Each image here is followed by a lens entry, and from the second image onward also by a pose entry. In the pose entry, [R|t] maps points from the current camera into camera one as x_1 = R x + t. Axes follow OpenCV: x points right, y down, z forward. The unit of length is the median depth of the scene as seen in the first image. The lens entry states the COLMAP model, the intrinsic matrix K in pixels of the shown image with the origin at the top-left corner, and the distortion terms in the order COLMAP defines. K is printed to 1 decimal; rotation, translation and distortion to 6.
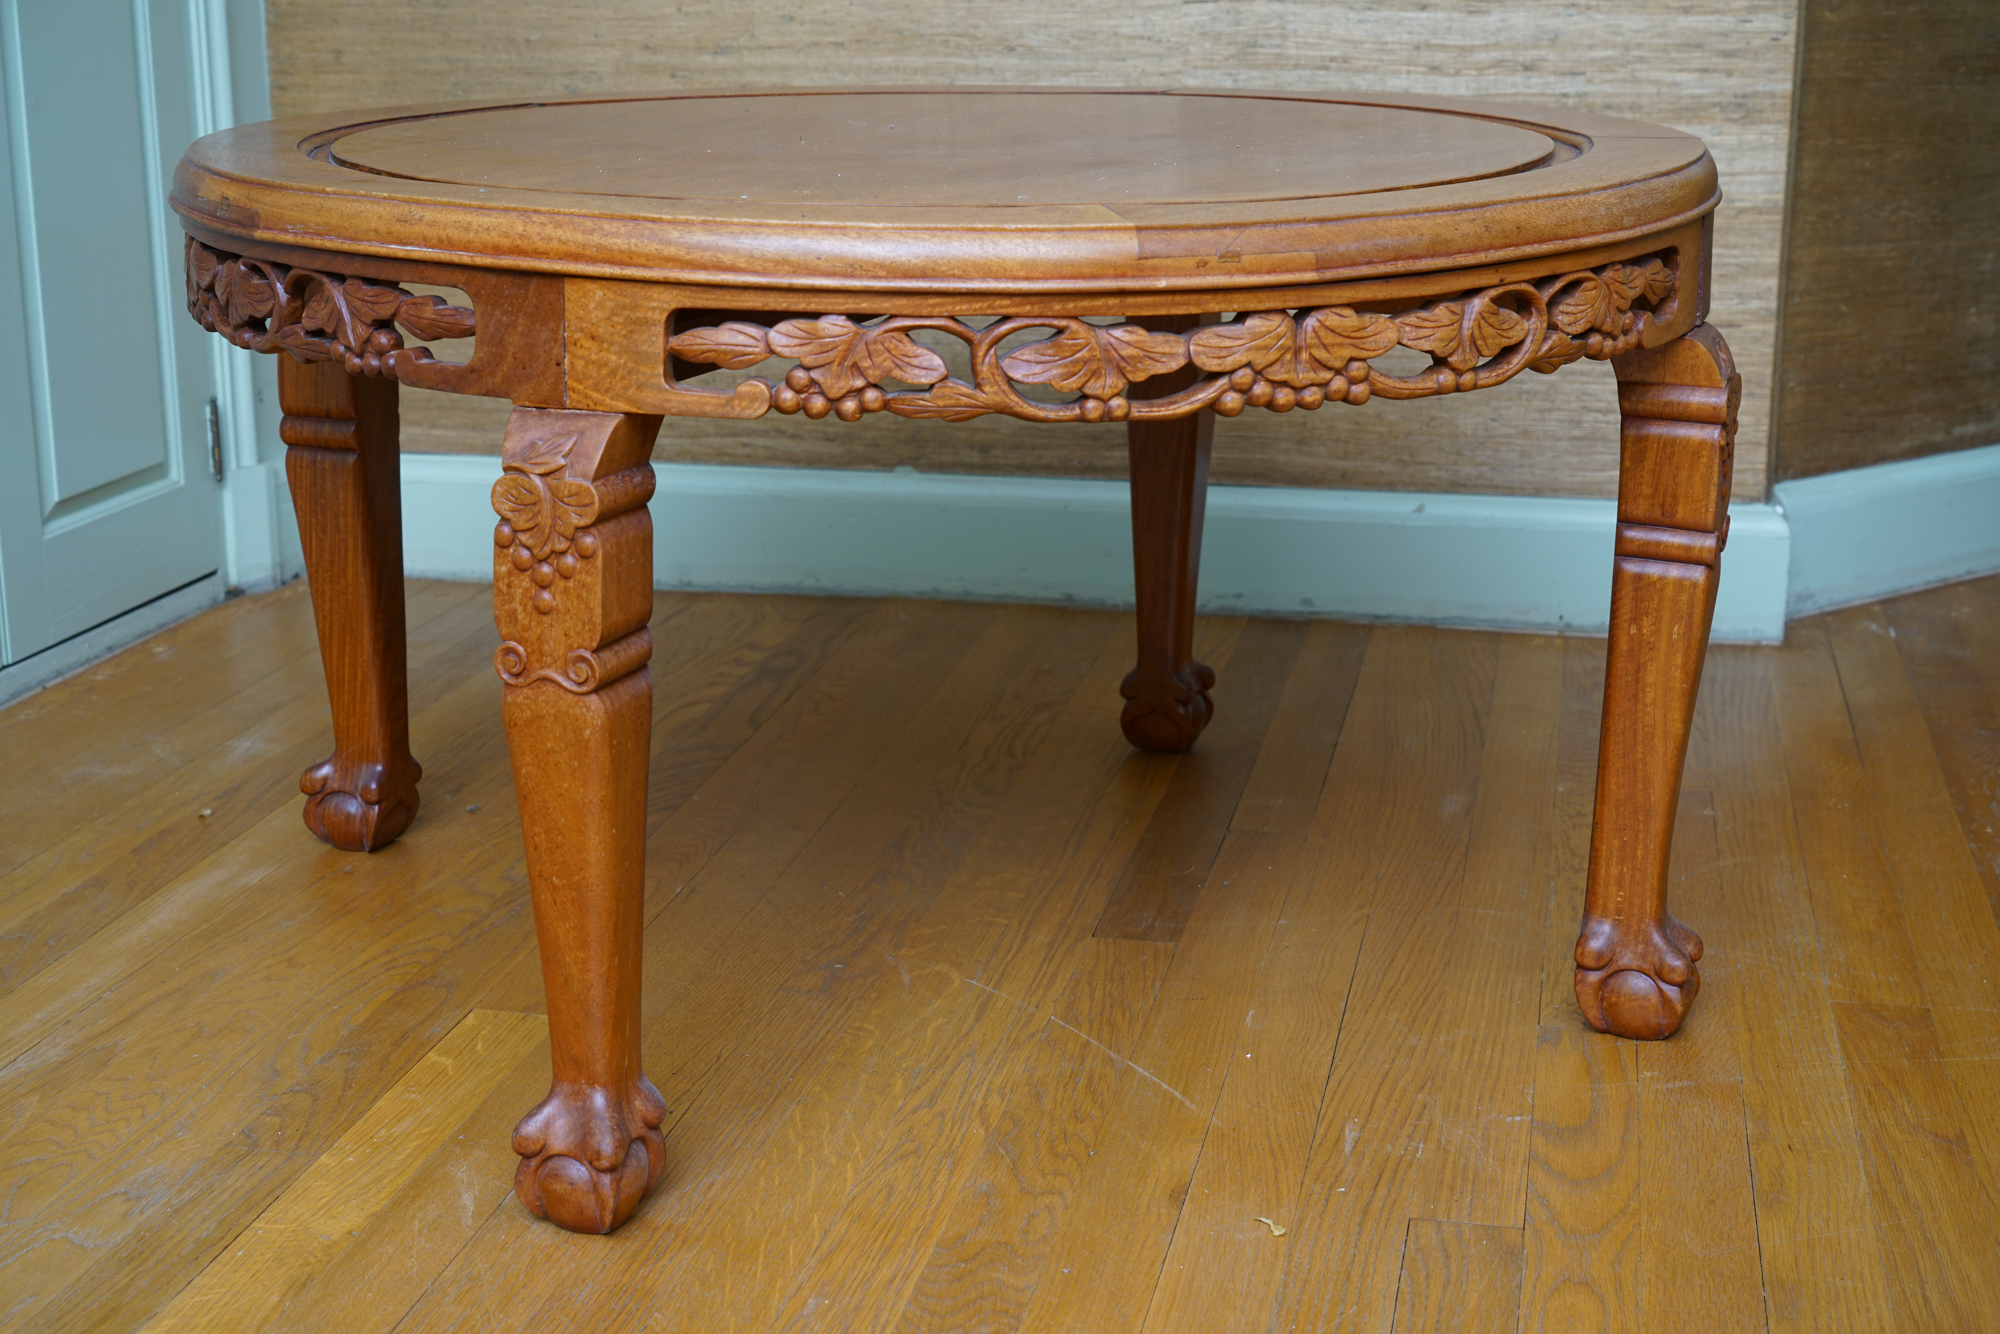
lens RADIAL K [[2816.2, 0, 913.8], [0, 2816.2, 673.6], [0, 0, 1]] dist [-0.028078, 0.051499]
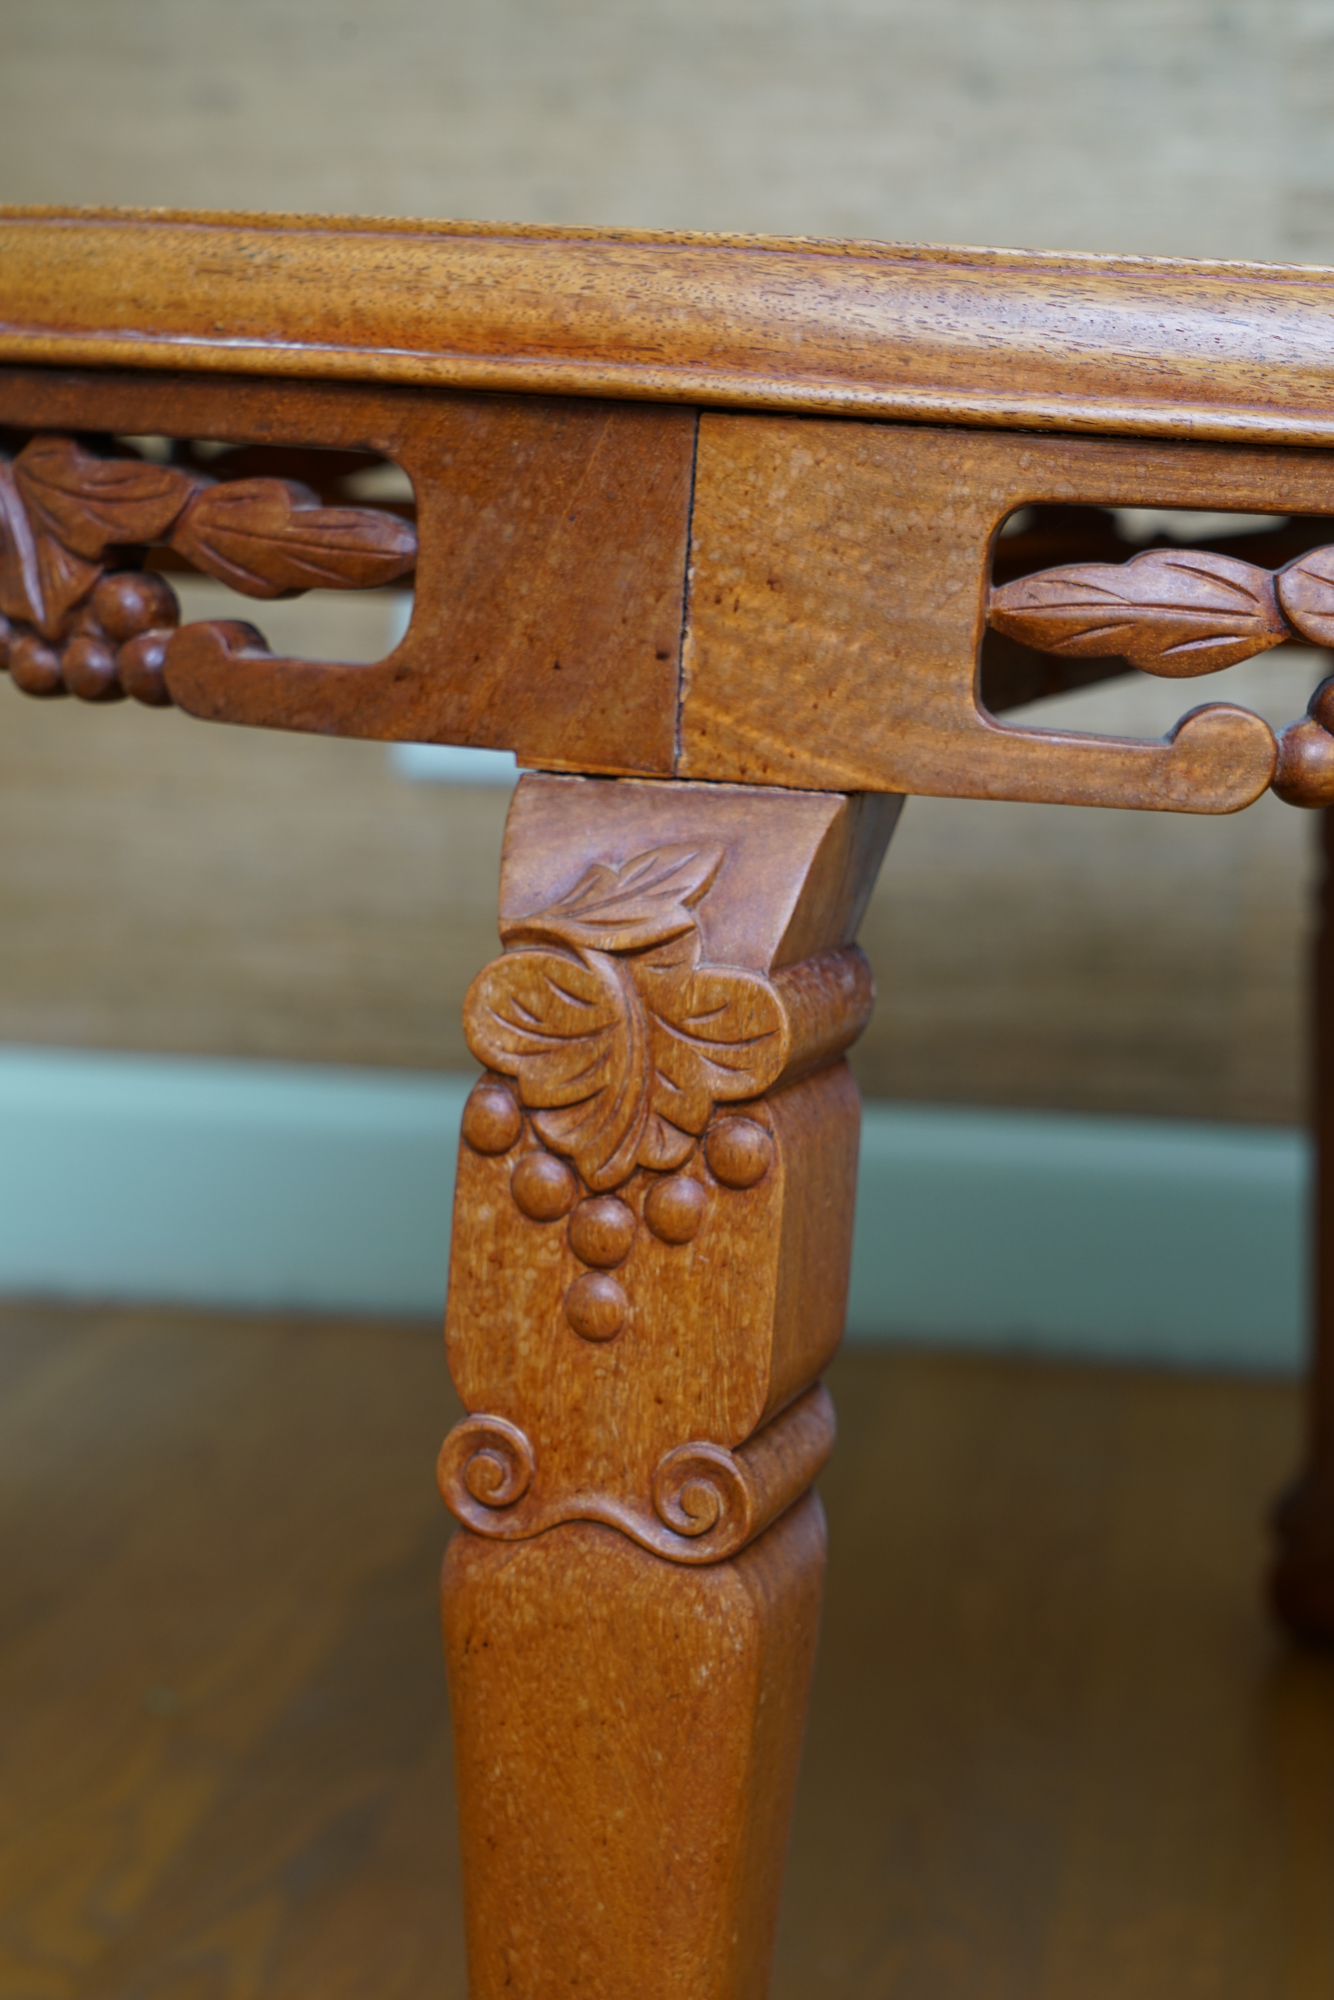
lens RADIAL K [[3969.9, 0, 667.2], [0, 3969.9, 1090.3], [0, 0, 1]] dist [-0.033808, 0.357372]
pose [[0.994835, 0.028055, 0.097551, -0.173311], [-0.019139, 0.995652, -0.091166, -0.006903], [-0.099684, 0.088828, 0.991046, 0.492151]]
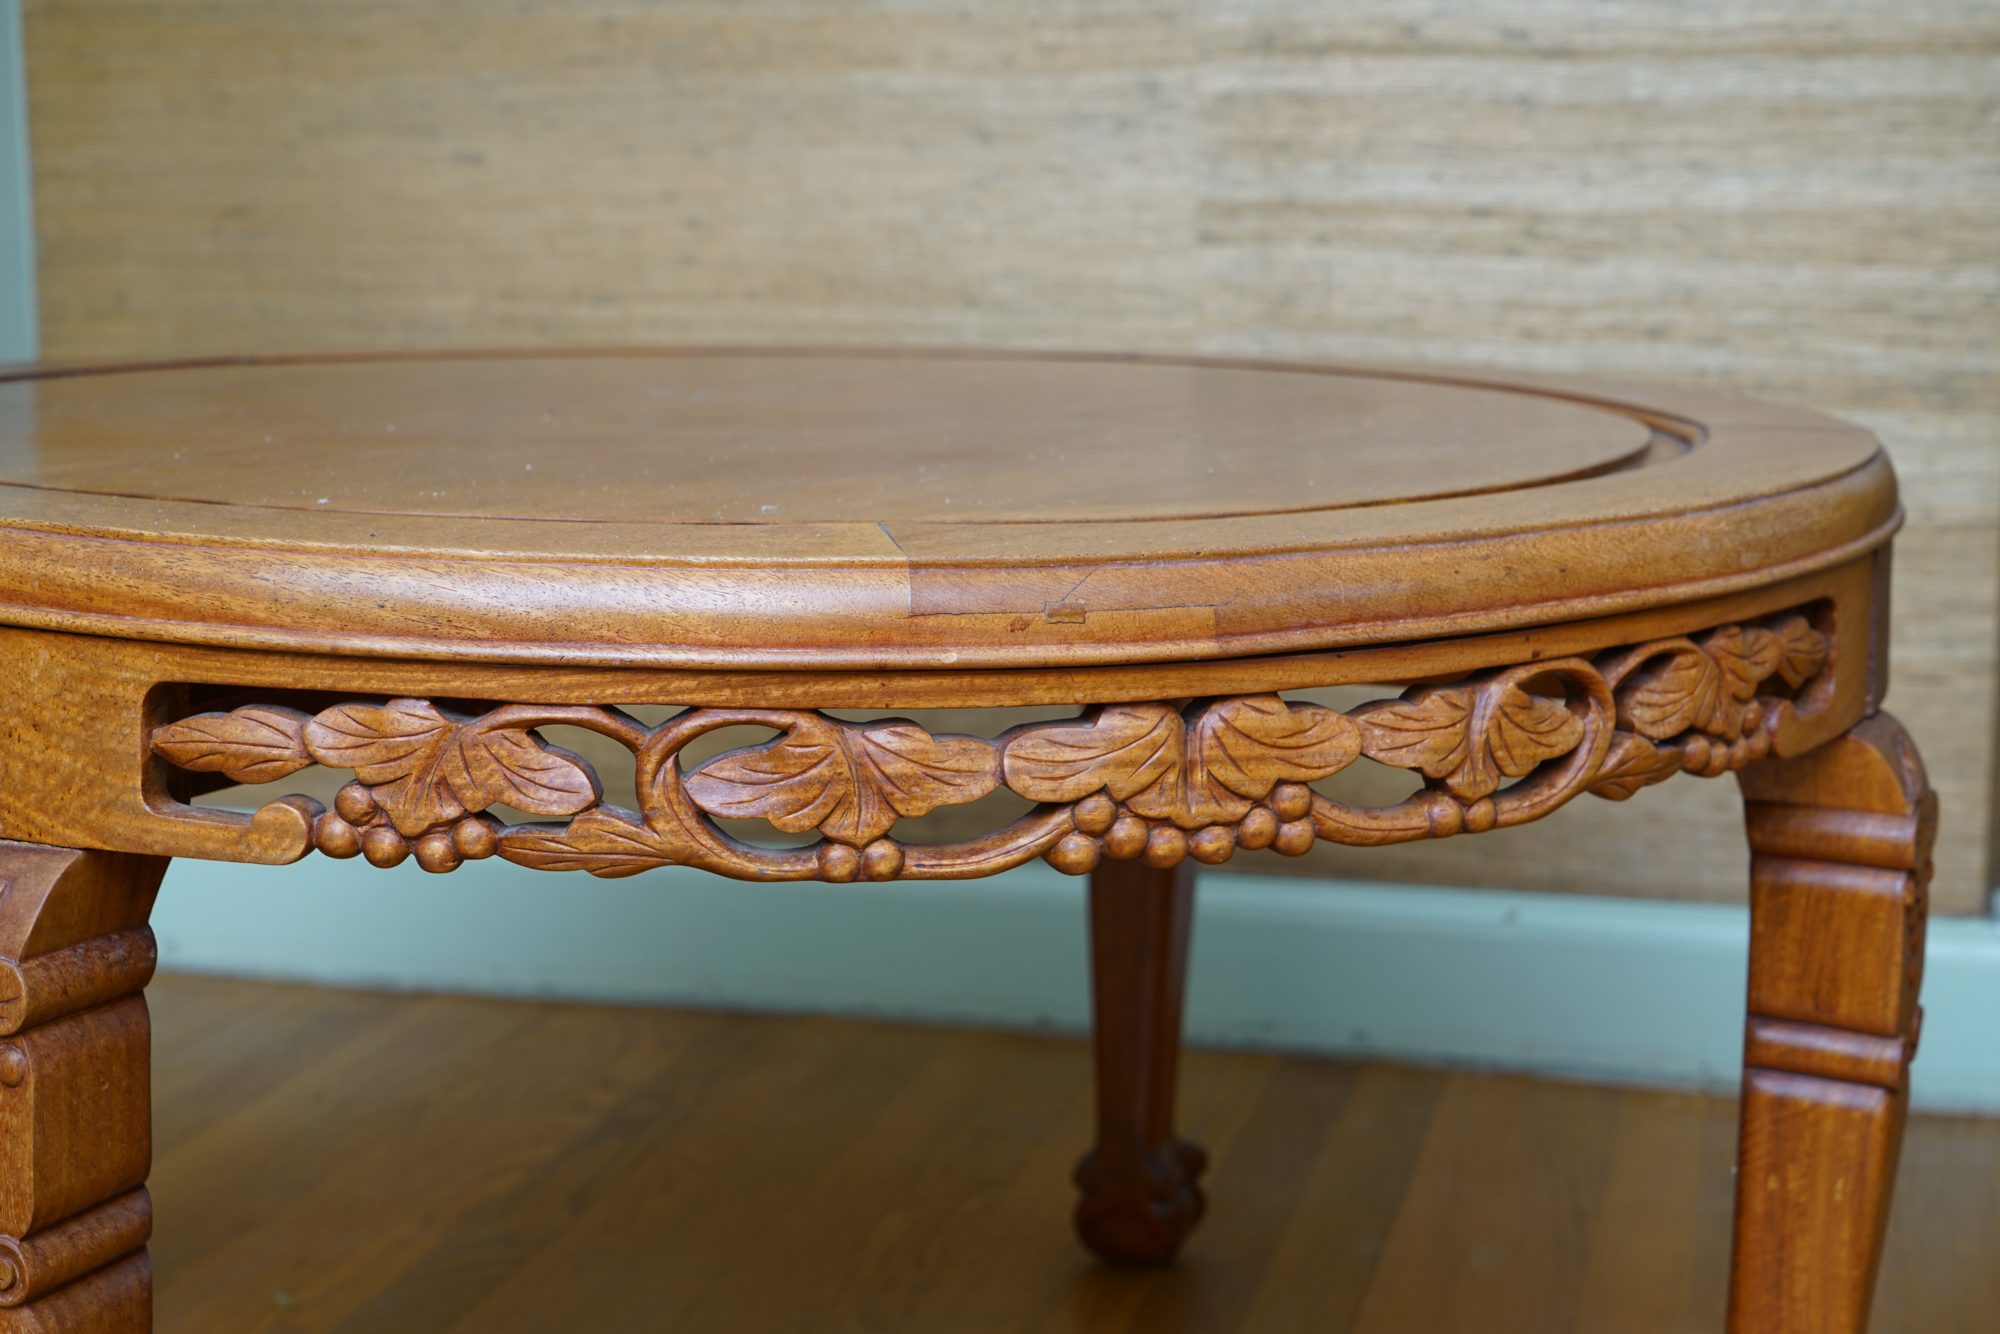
lens RADIAL K [[3109.4, 0, 912.3], [0, 3109.4, 672.6], [0, 0, 1]] dist [-0.012271, 0.049229]
pose [[0.999039, 0.017791, -0.040056, 0.102461], [-0.021922, 0.994213, -0.105166, -0.062866], [0.037954, 0.105943, 0.993648, 0.327863]]
